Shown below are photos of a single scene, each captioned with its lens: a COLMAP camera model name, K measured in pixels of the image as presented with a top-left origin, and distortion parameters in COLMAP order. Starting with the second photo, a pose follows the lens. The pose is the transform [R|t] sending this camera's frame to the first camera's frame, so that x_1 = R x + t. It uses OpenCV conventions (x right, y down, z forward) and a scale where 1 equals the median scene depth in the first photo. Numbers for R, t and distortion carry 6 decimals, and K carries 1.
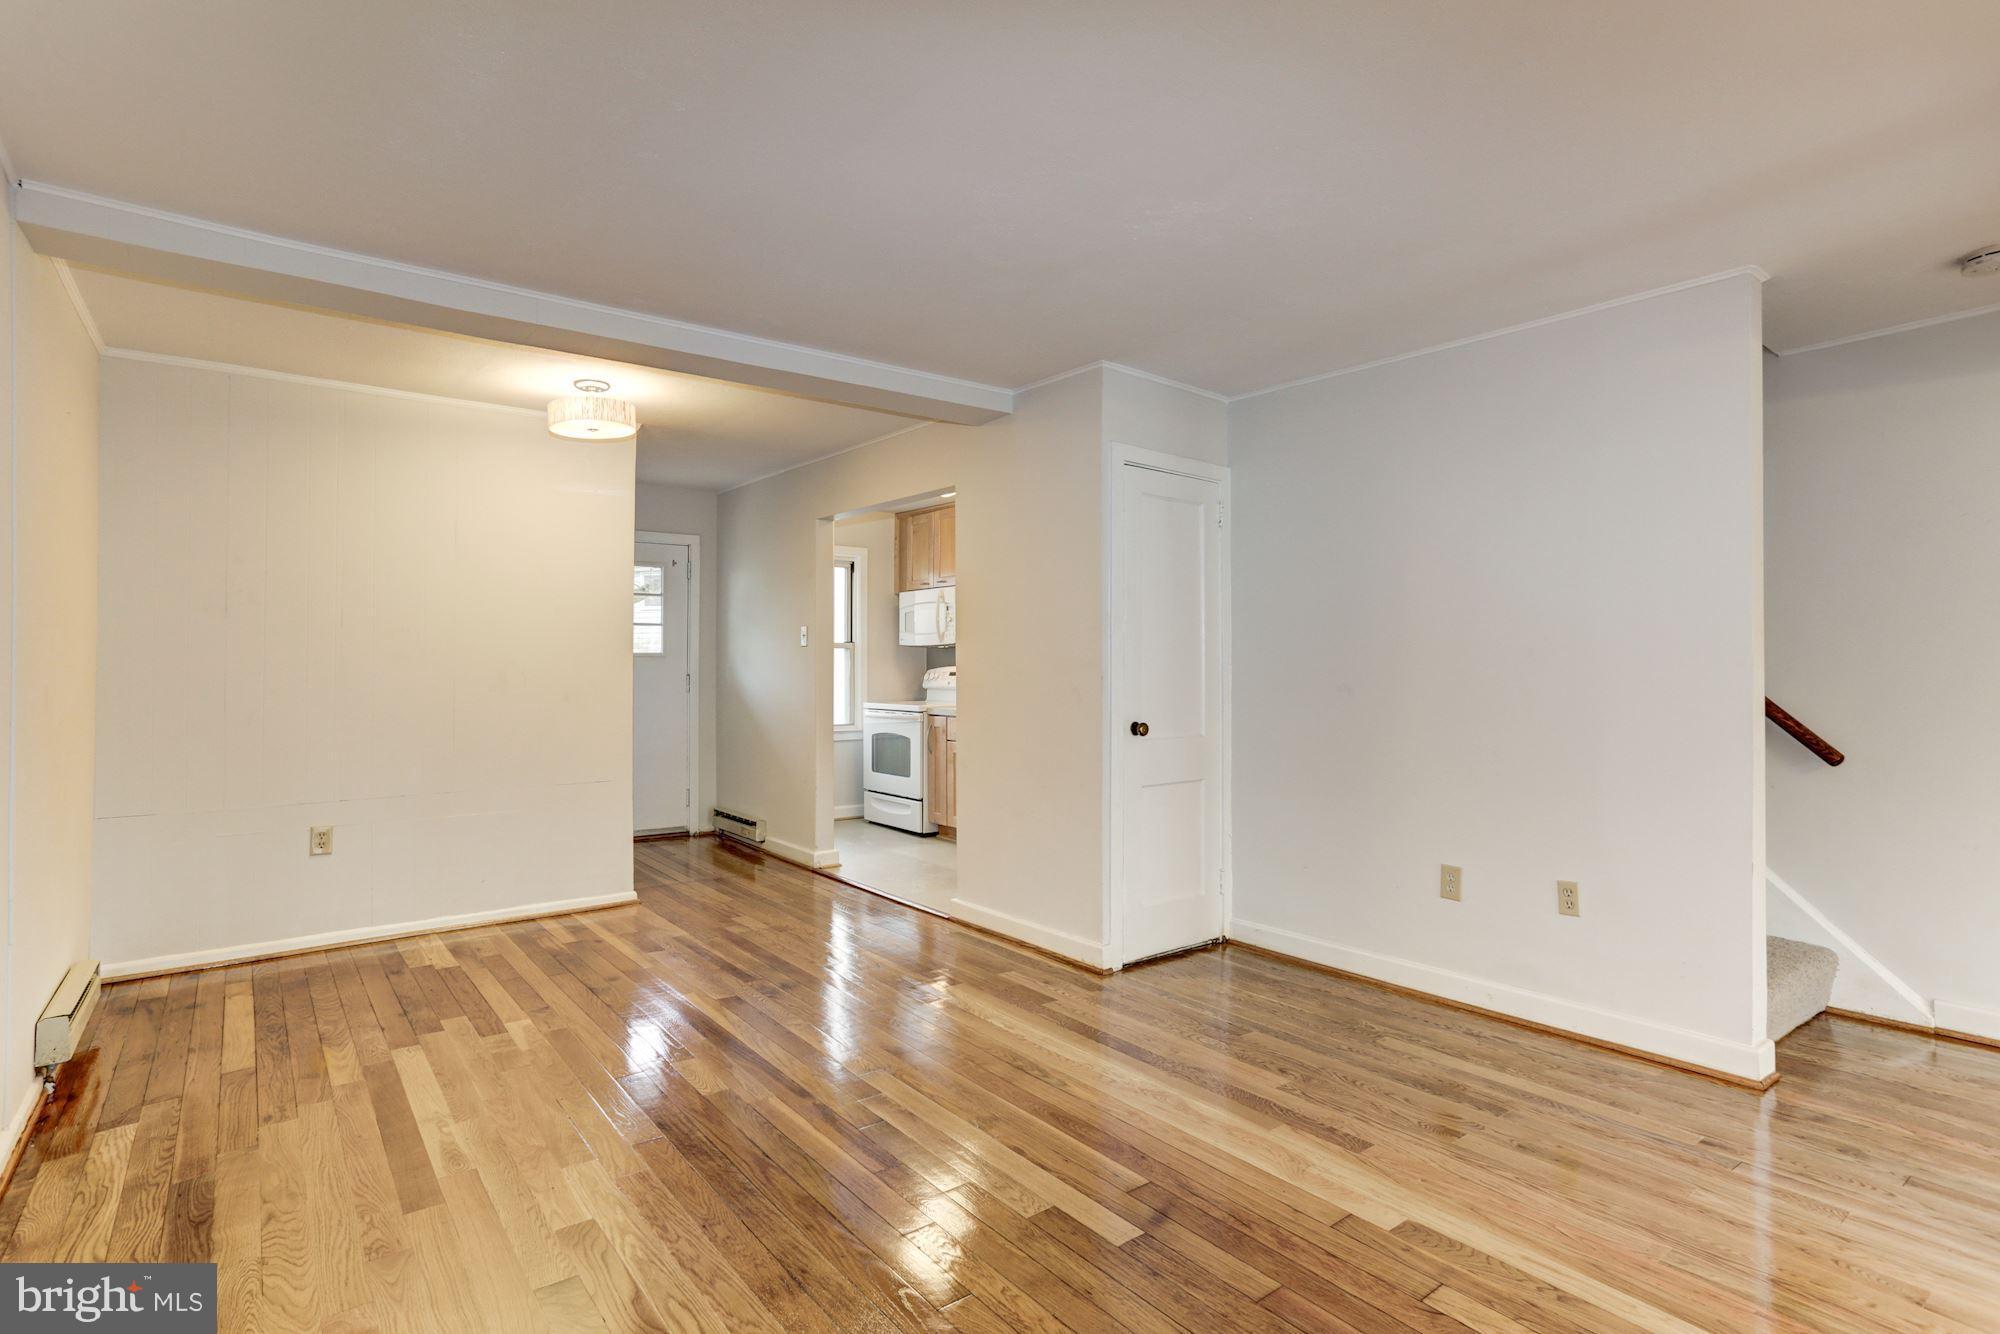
lens RADIAL K [[1000.6, 0, 995.2], [0, 1000.6, 639.3], [0, 0, 1]] dist [-0.056118, 0.041150]
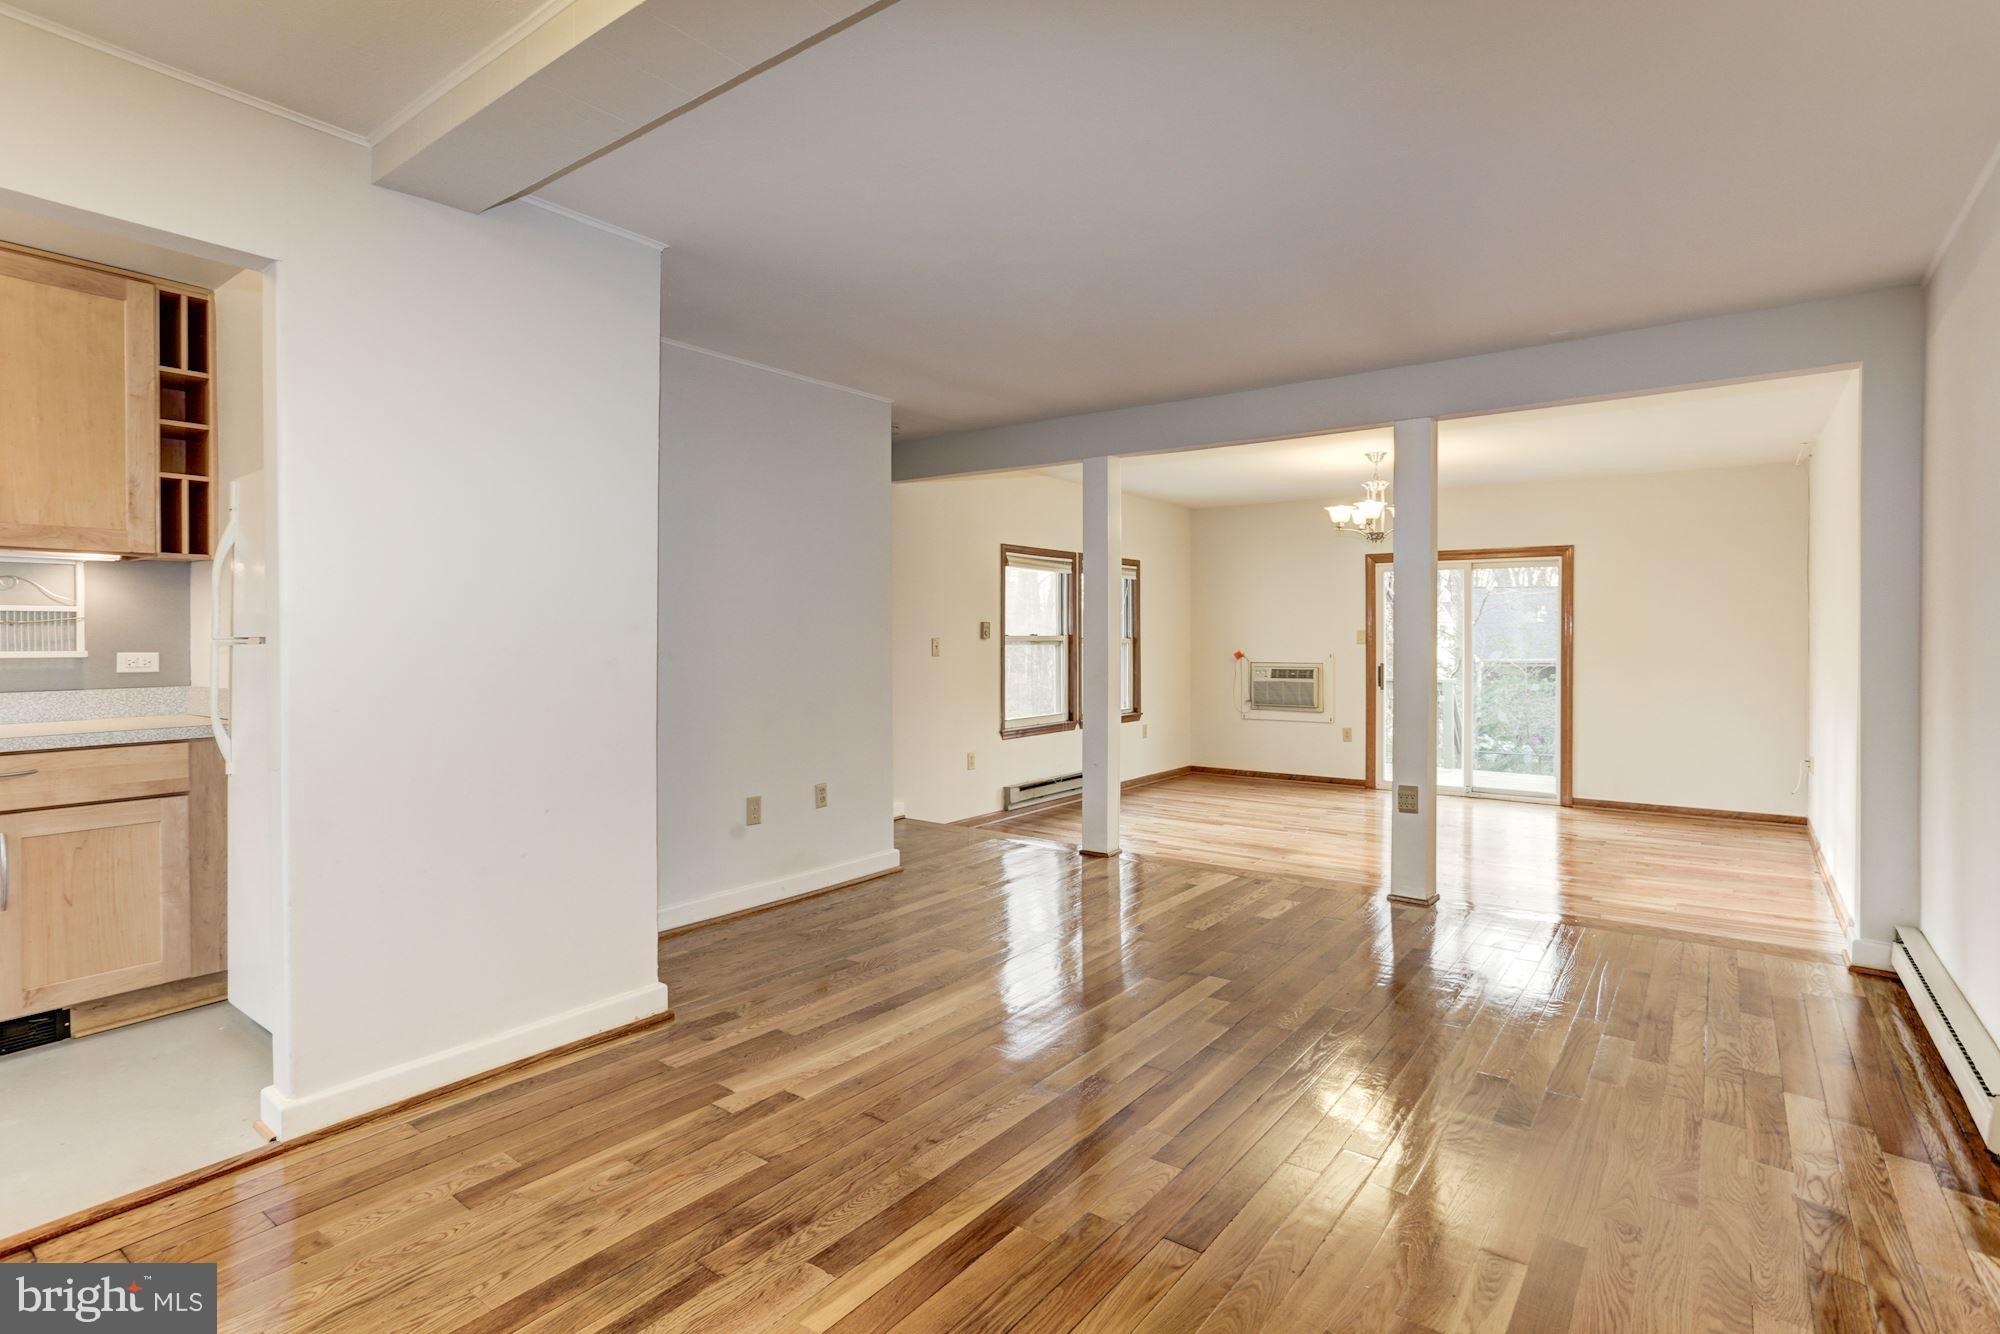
lens RADIAL K [[1000.6, 0, 995.2], [0, 1000.6, 639.3], [0, 0, 1]] dist [-0.056118, 0.041150]
pose [[-0.267641, -0.005102, 0.963505, -0.758000], [-0.025446, 0.999675, -0.001775, 0.033482], [-0.963183, -0.024992, -0.267683, 1.022662]]
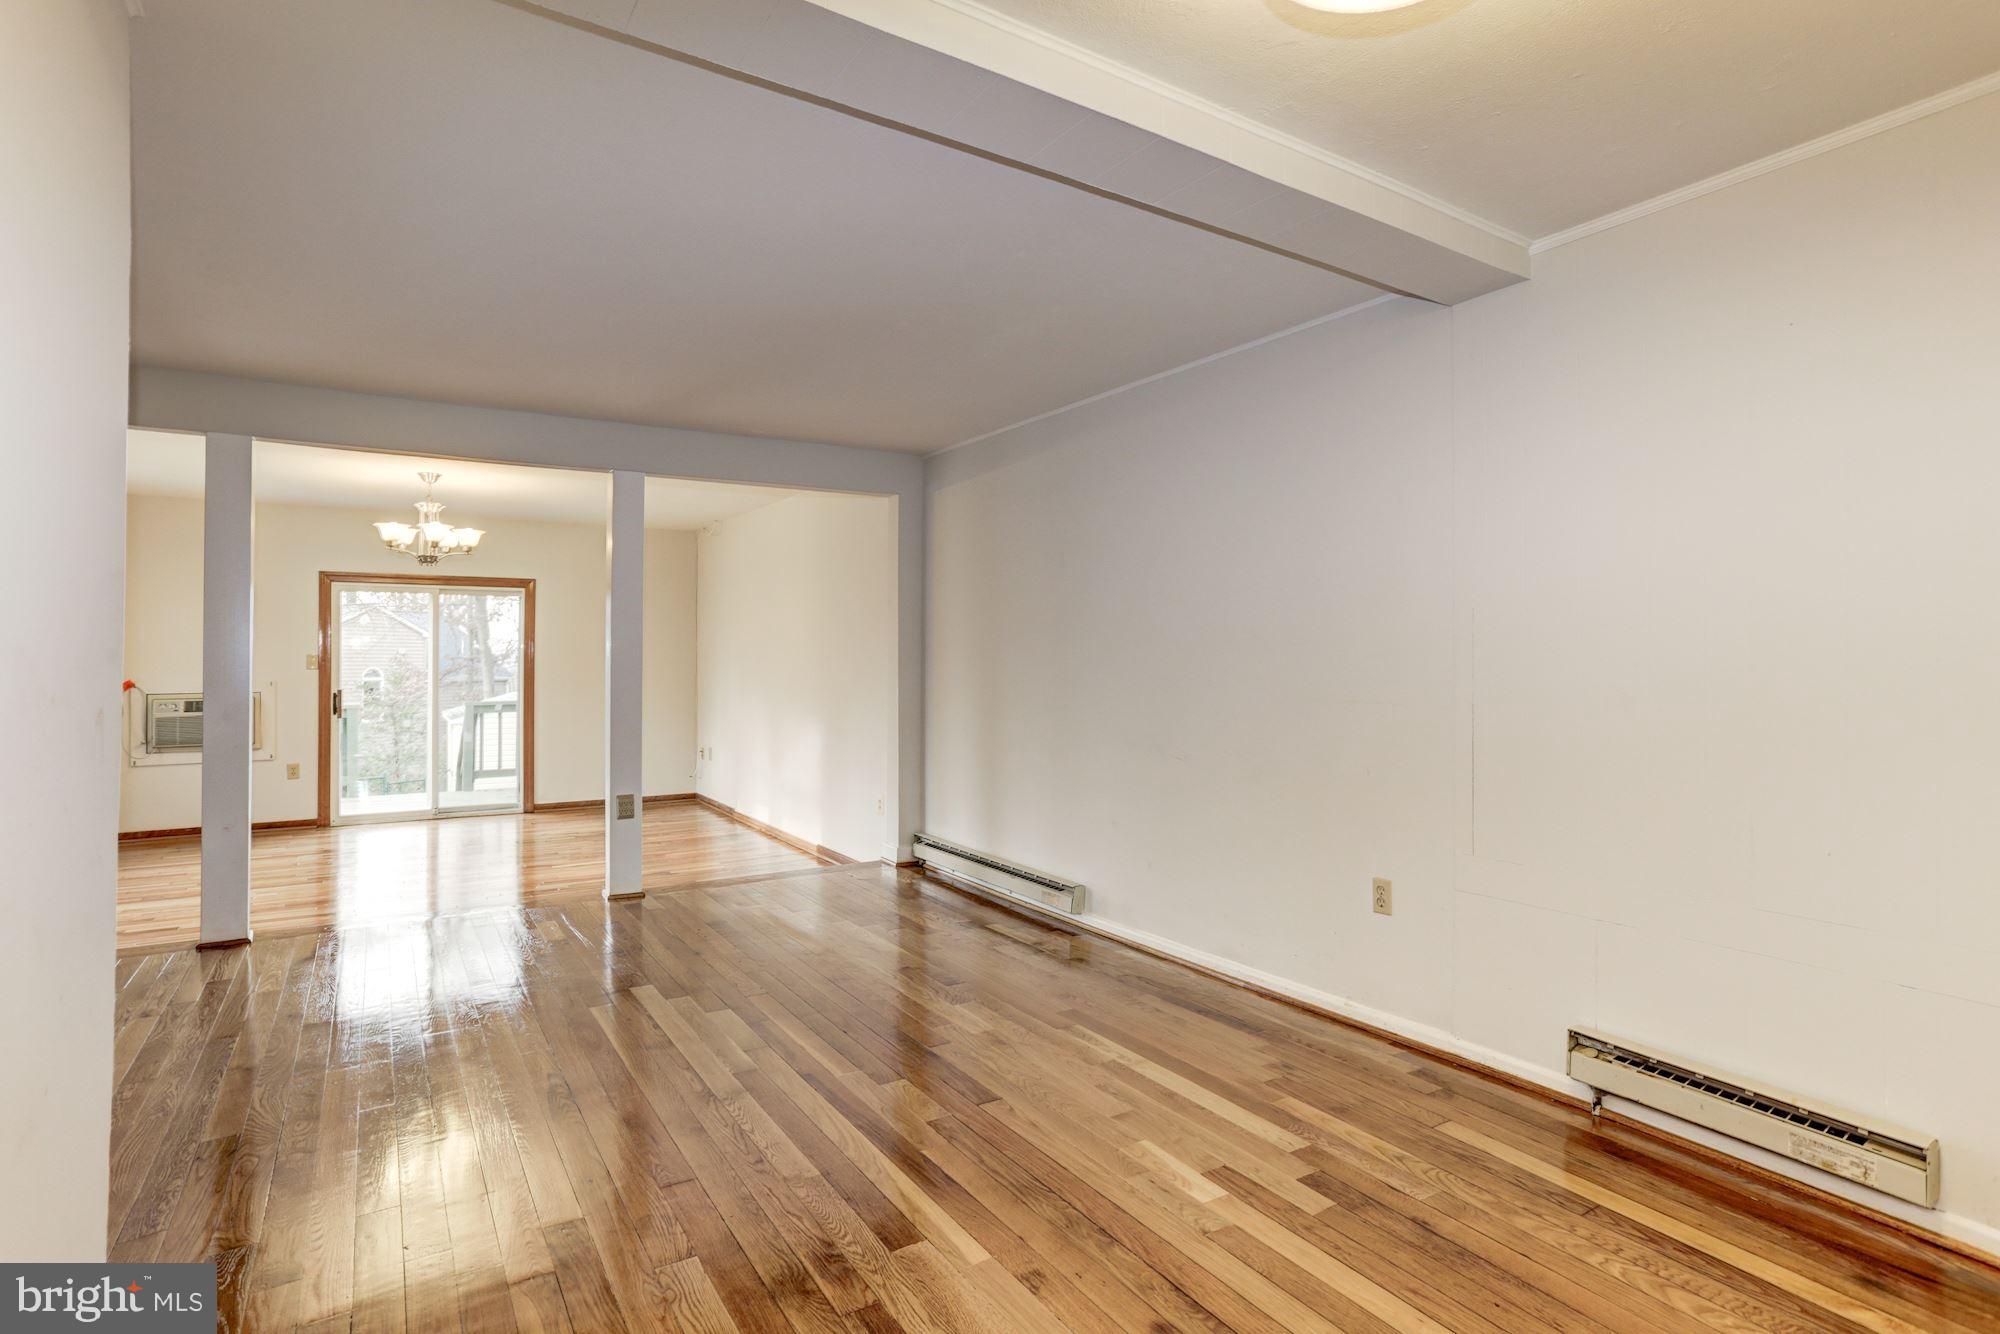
lens RADIAL K [[991.3, 0, 972.1], [0, 991.3, 647.5], [0, 0, 1]] dist [-0.045569, 0.039819]
pose [[-0.993817, 0.000149, 0.111026, -0.356821], [-0.003751, 0.999383, -0.034919, 0.040110], [-0.110963, -0.035119, -0.993204, 1.508324]]
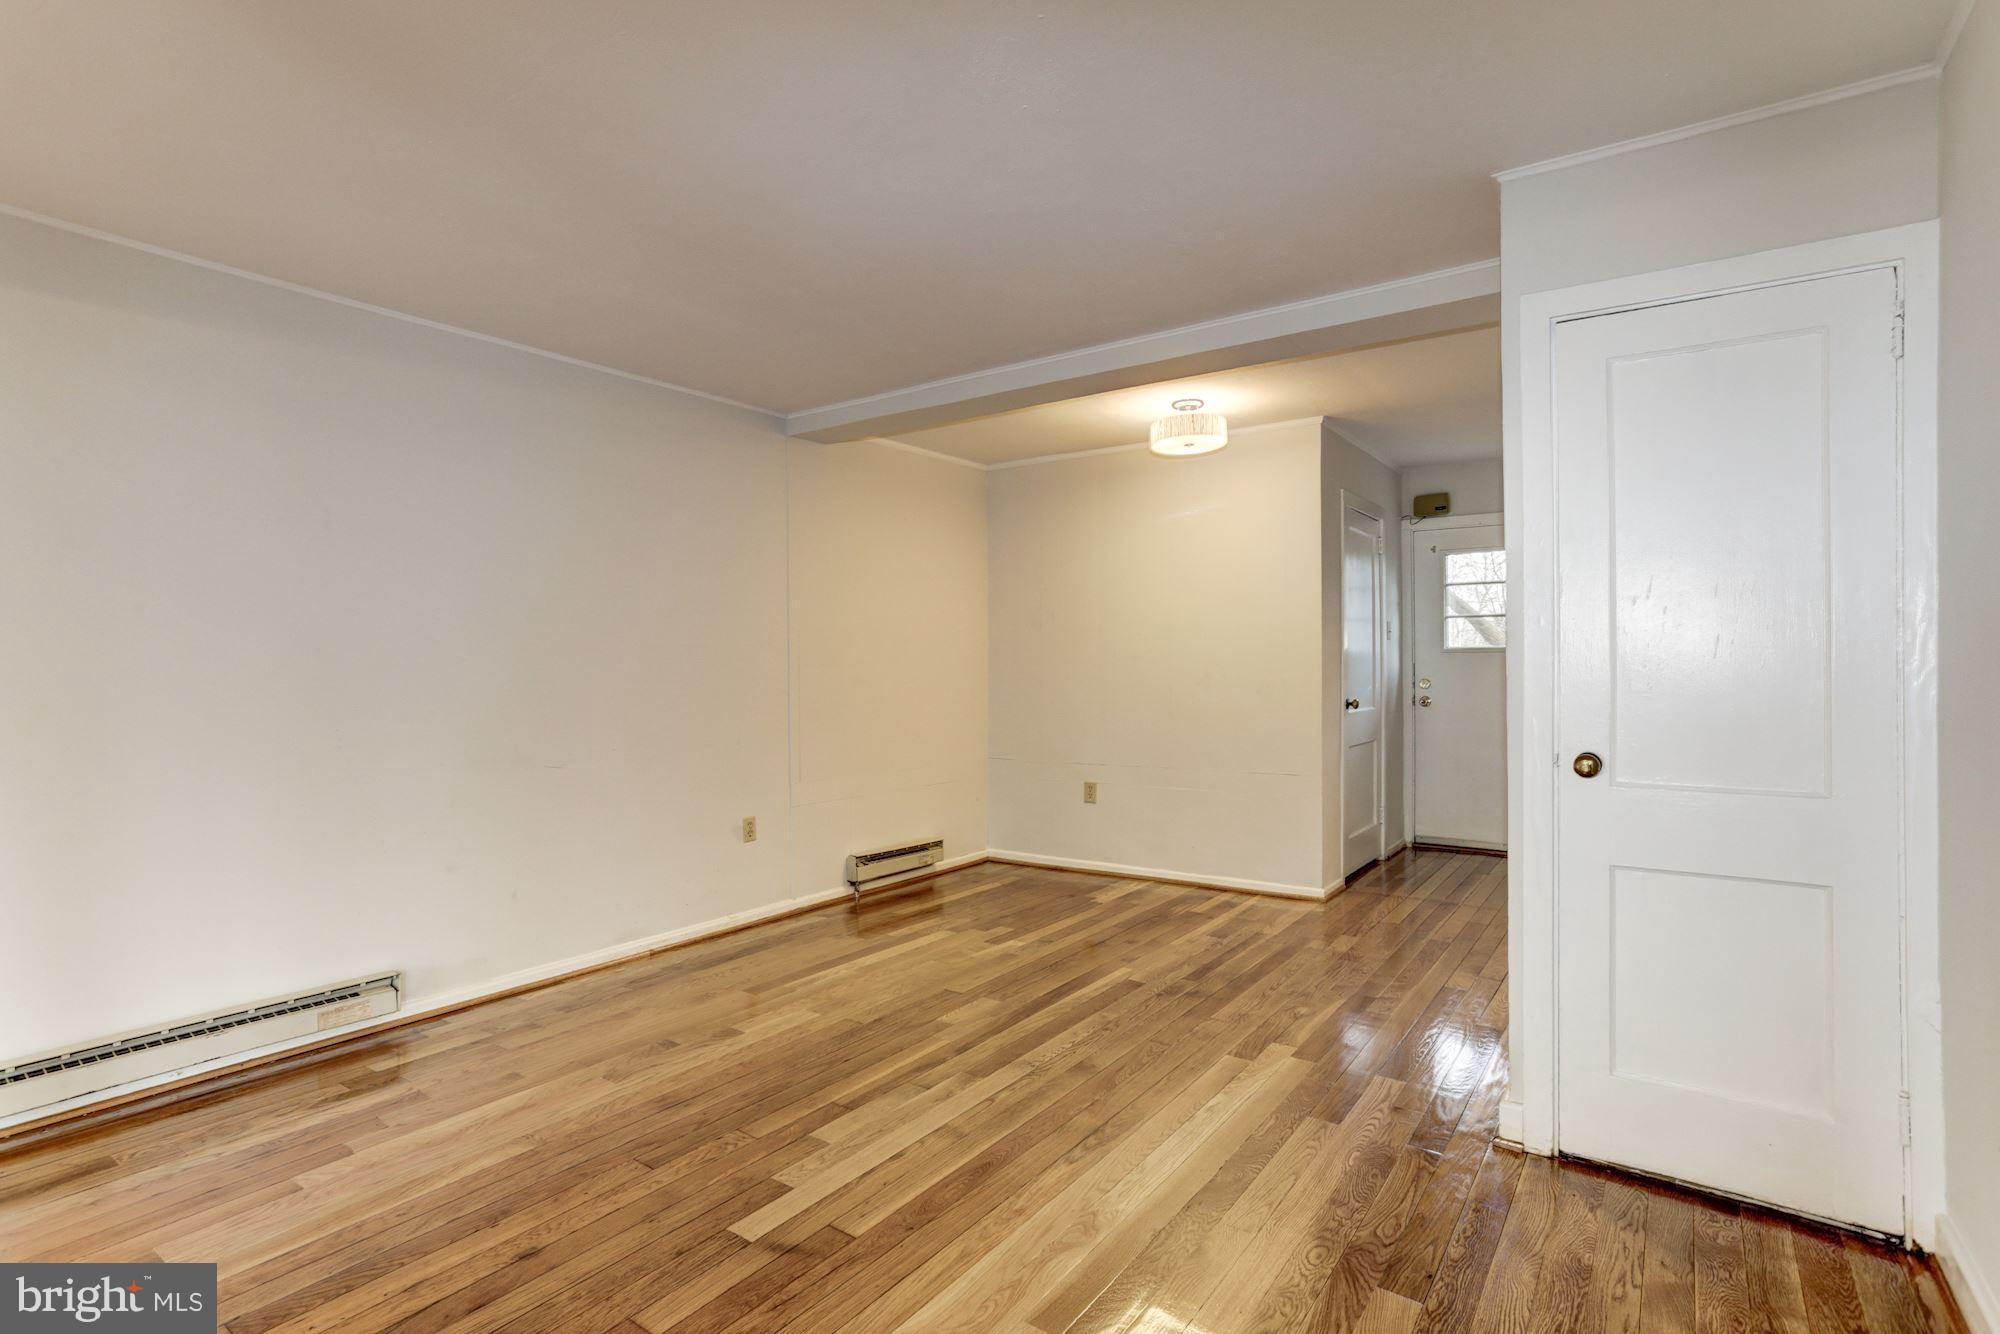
lens RADIAL K [[994.0, 0, 980.7], [0, 994.0, 613.0], [0, 0, 1]] dist [-0.057637, 0.039559]
pose [[0.273070, -0.051309, -0.960625, 0.665925], [0.029238, 0.998558, -0.045024, 0.019781], [0.961550, -0.015793, 0.274176, 0.549654]]
